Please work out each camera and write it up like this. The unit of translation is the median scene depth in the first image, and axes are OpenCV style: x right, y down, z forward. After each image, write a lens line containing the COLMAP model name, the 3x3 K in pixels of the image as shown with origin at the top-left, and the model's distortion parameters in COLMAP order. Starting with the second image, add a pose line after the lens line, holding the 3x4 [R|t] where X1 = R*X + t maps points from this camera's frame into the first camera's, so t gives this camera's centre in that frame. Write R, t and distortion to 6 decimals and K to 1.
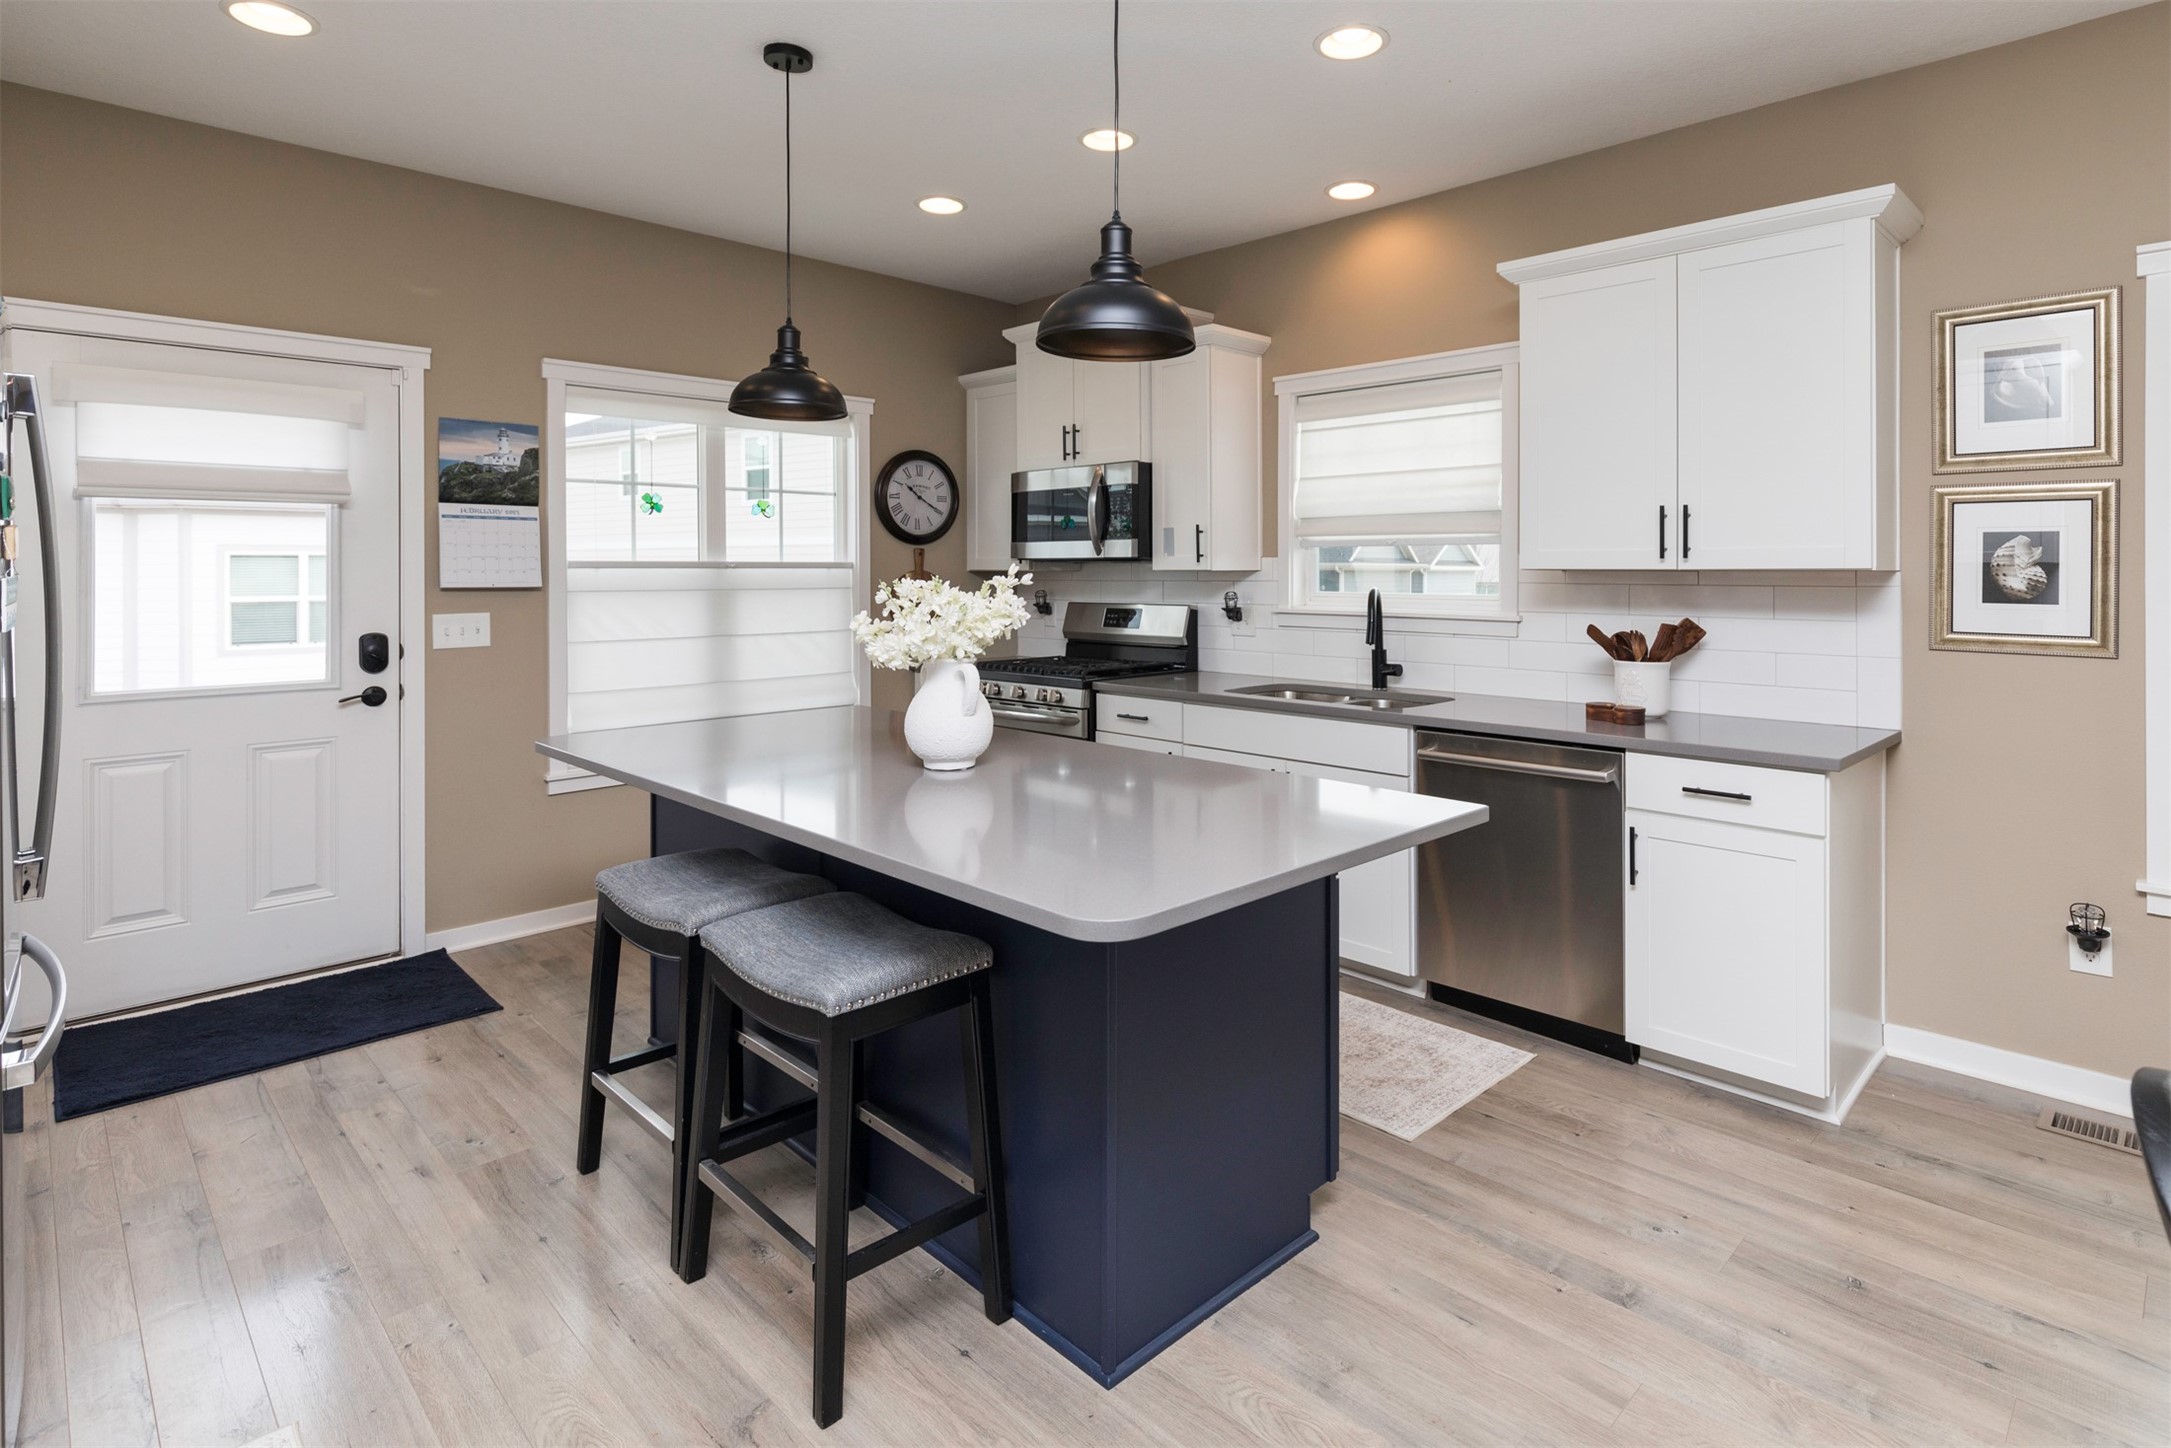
lens RADIAL K [[1102.7, 0, 1145.5], [0, 1102.7, 565.2], [0, 0, 1]] dist [0.002491, 0.000992]
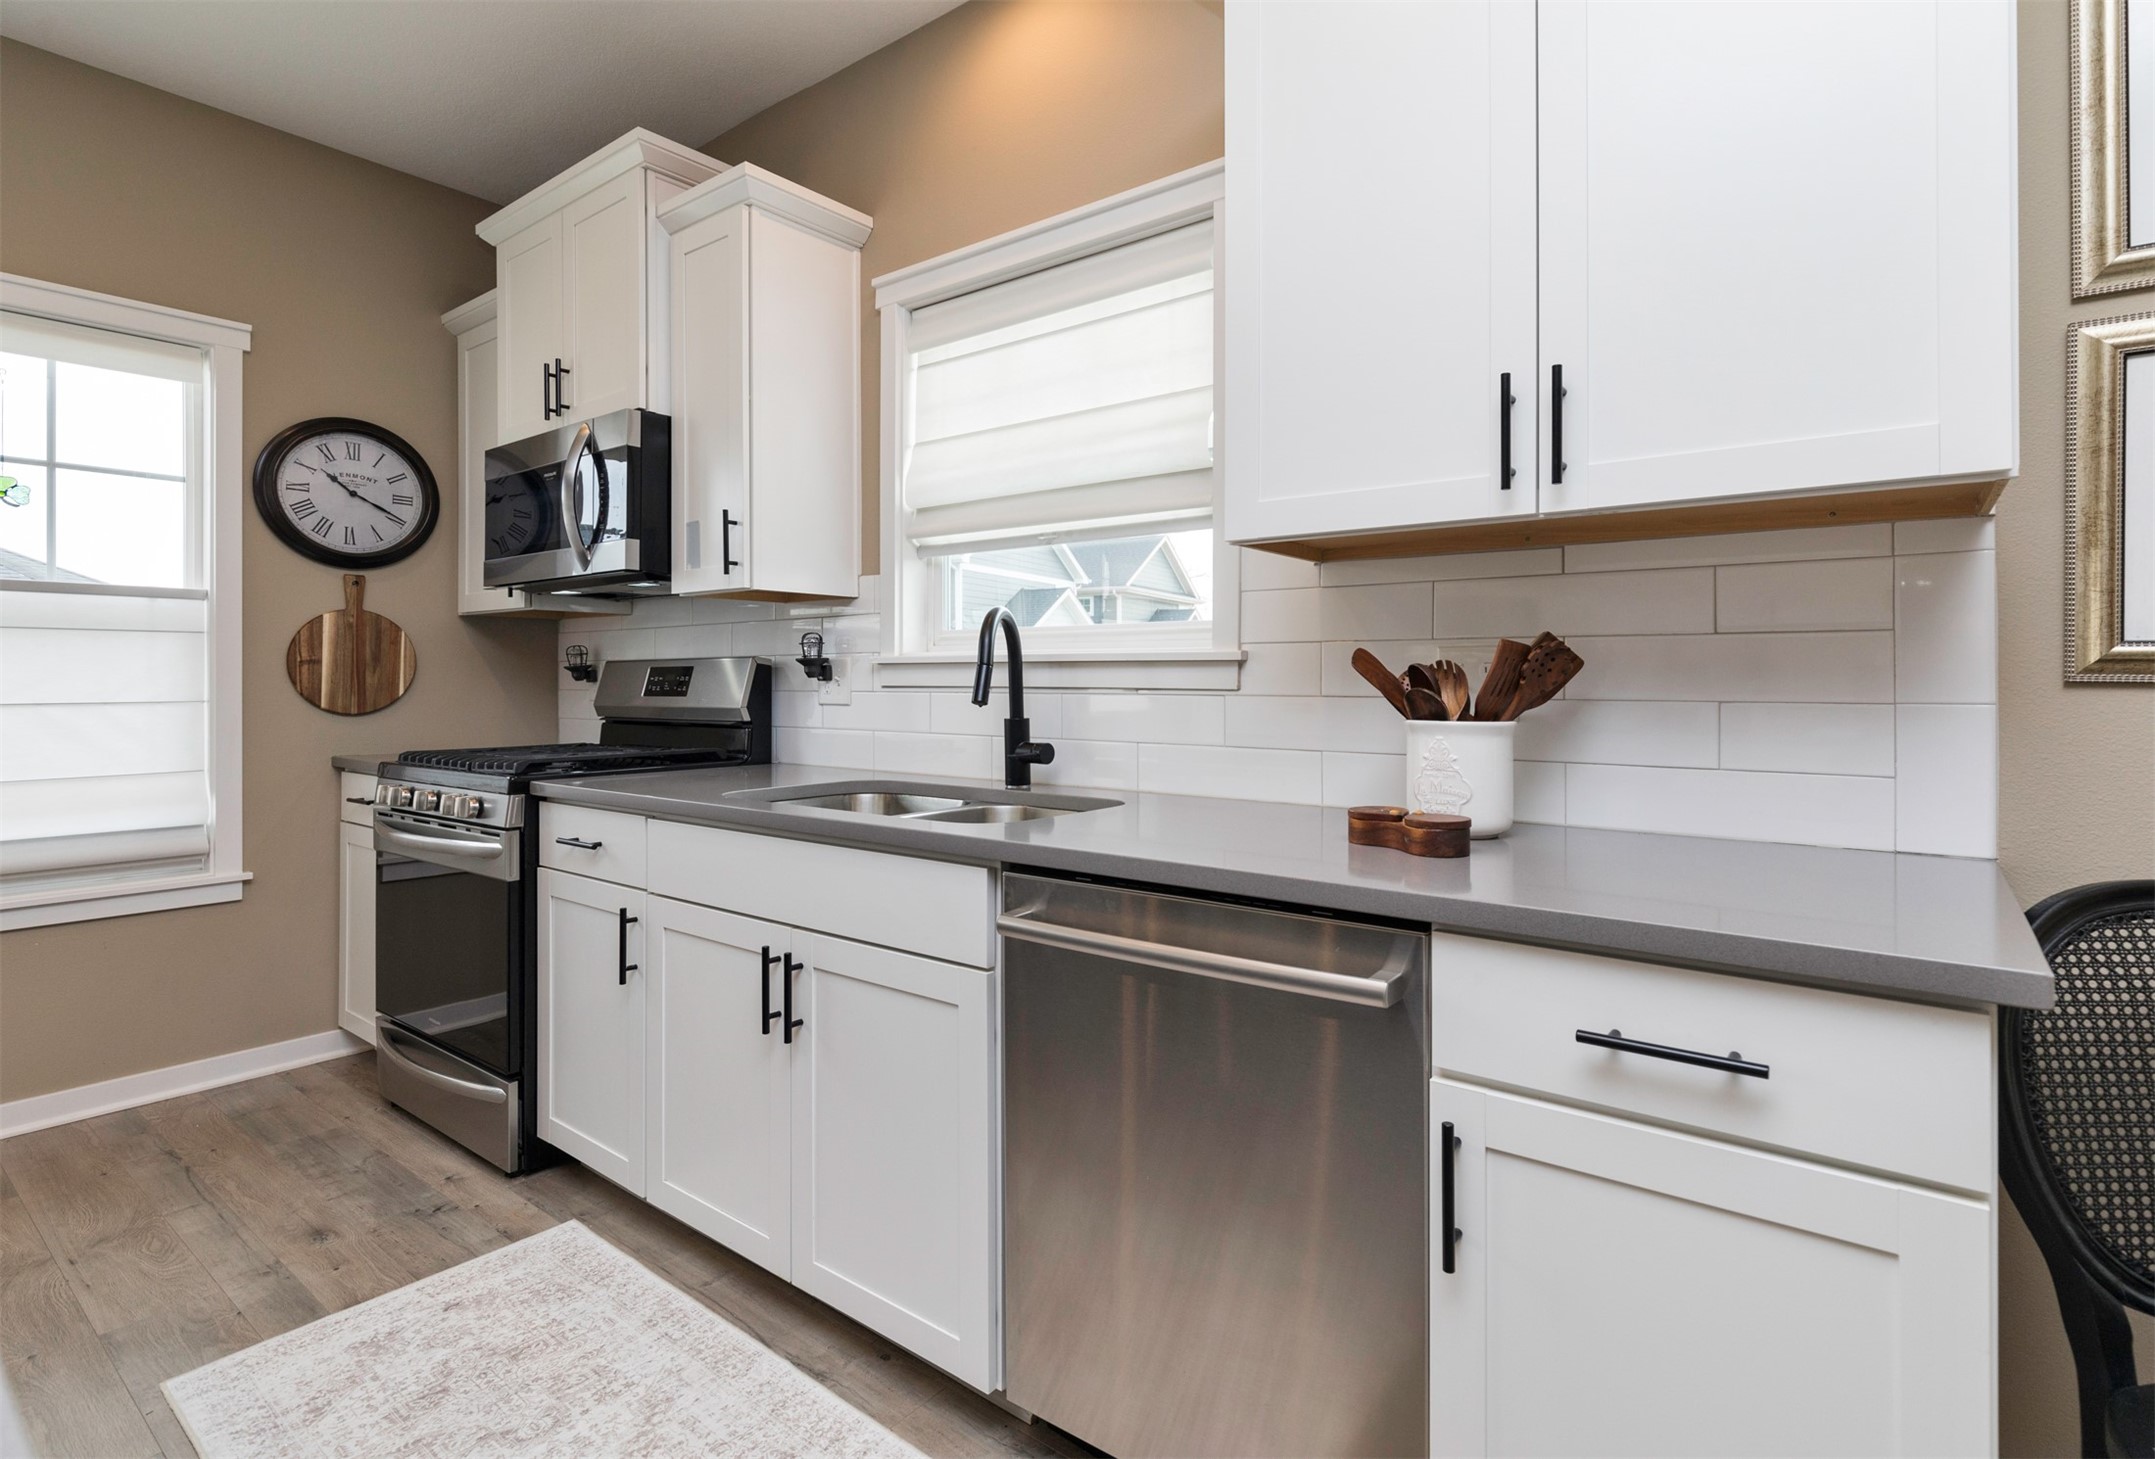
lens RADIAL K [[1024.7, 0, 1124.9], [0, 1024.7, 680.3], [0, 0, 1]] dist [0.004356, 0.000518]
pose [[0.990957, 0.001217, 0.134173, 0.197073], [-0.001468, 0.999997, 0.001771, 0.055794], [-0.134170, -0.001952, 0.990956, 0.464202]]
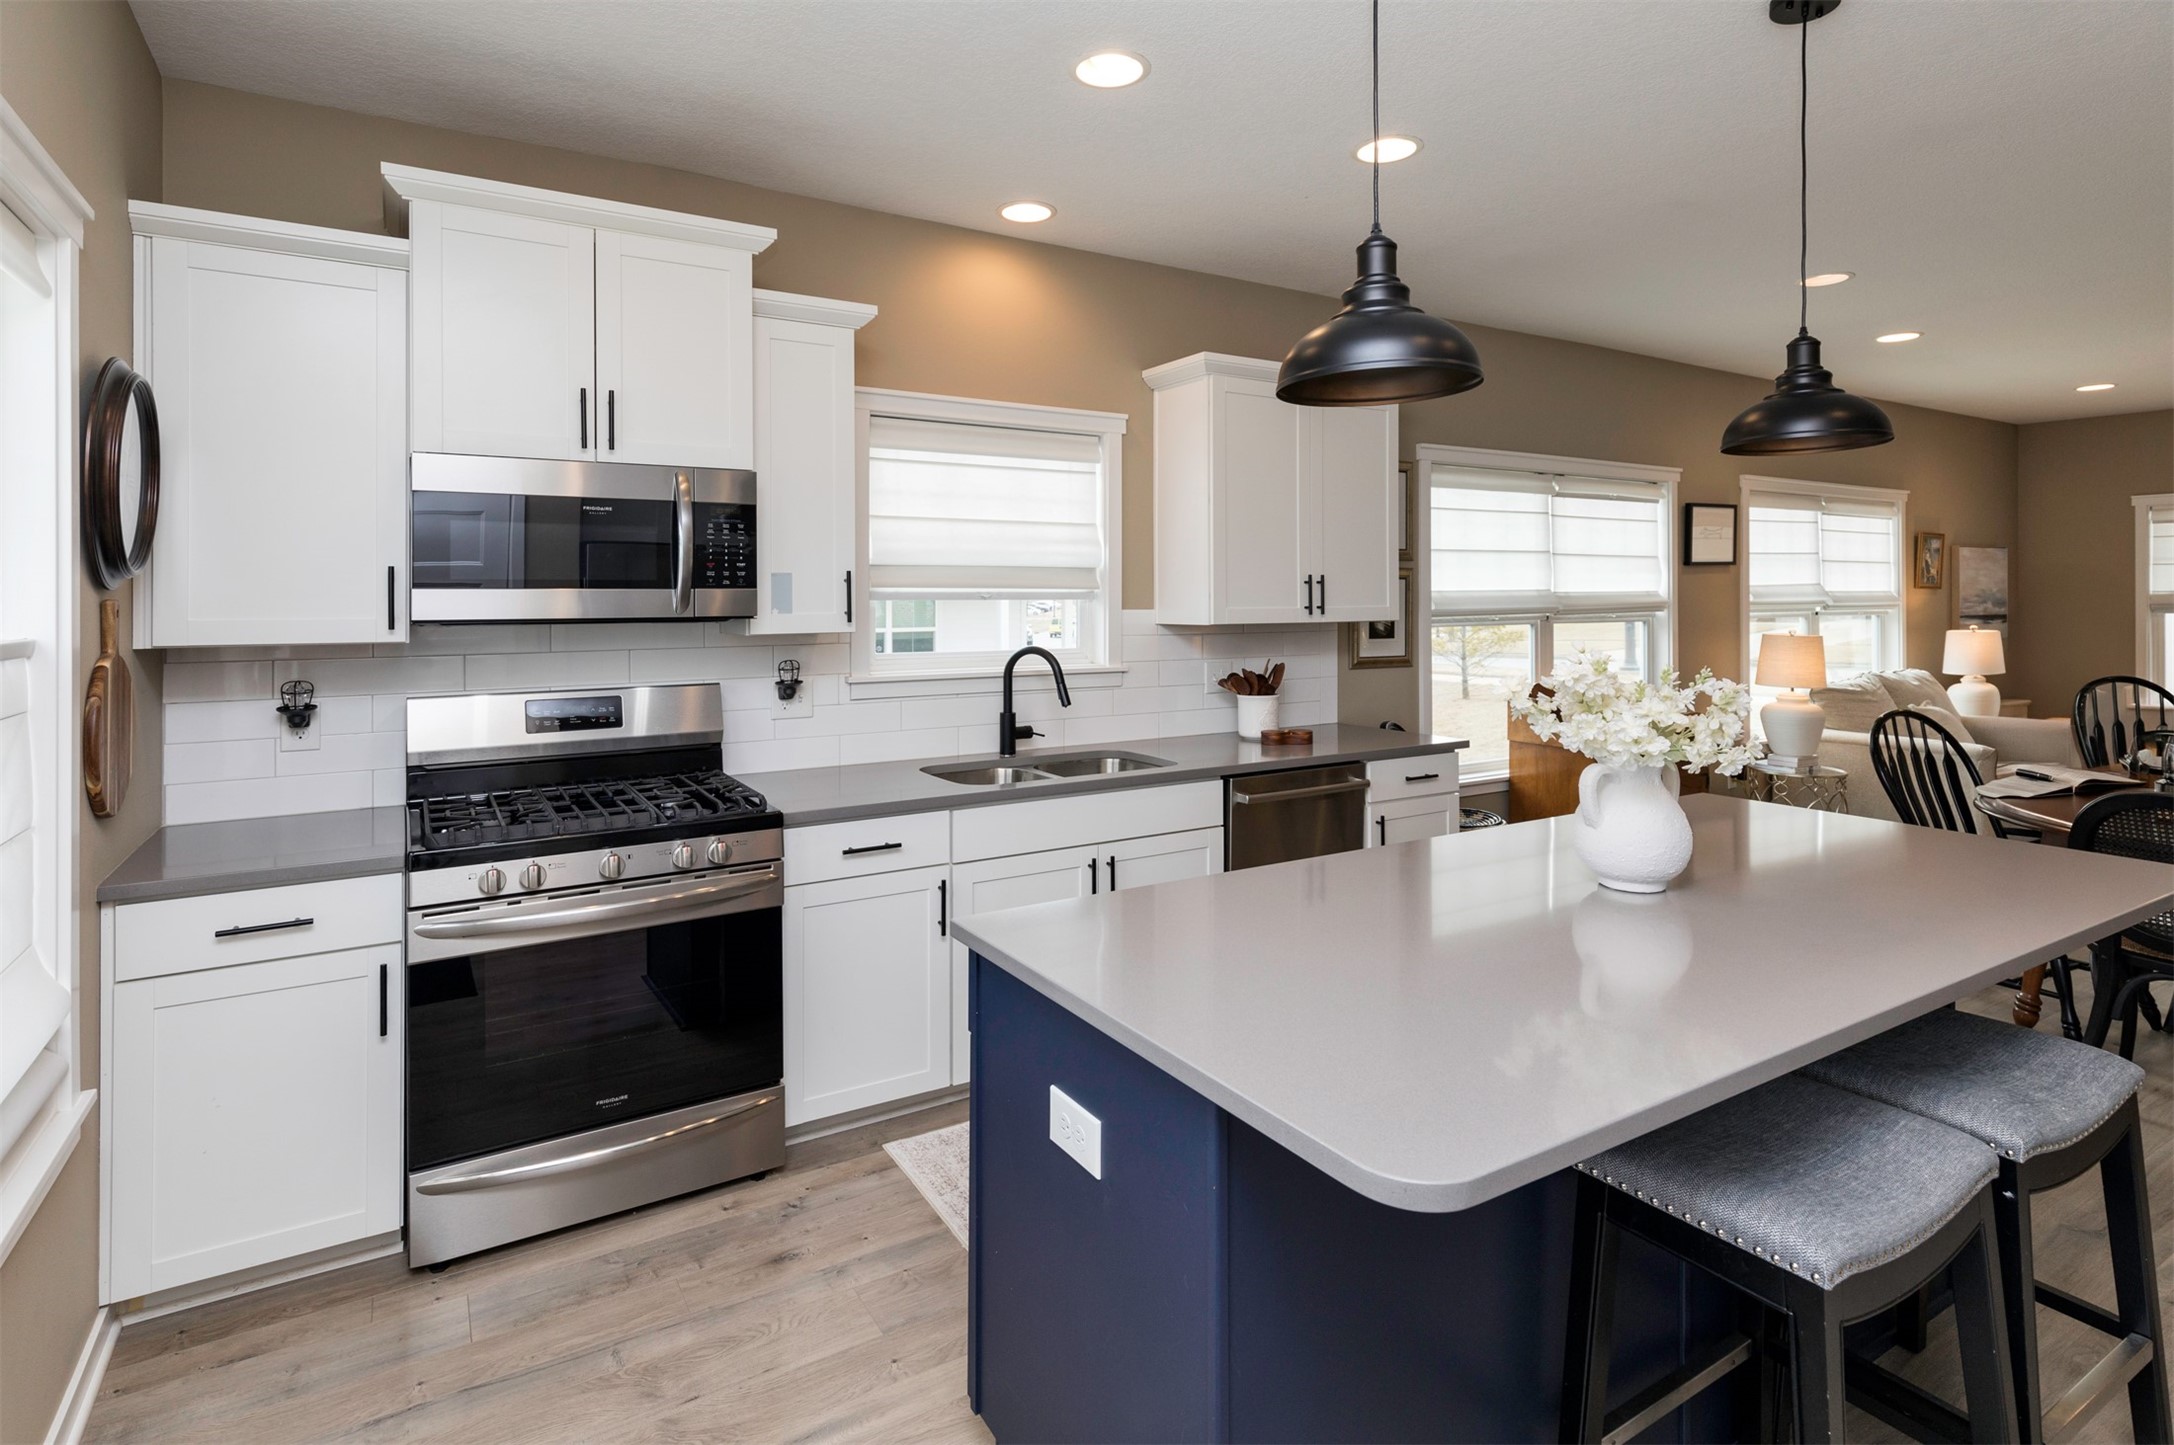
lens RADIAL K [[1073.8, 0, 1064.1], [0, 1073.8, 595.8], [0, 0, 1]] dist [0.001560, -0.001171]
pose [[0.248188, -0.002427, 0.968709, -0.653424], [-0.002369, 0.999992, 0.003112, -0.024772], [-0.968709, -0.003067, 0.248180, 0.736745]]
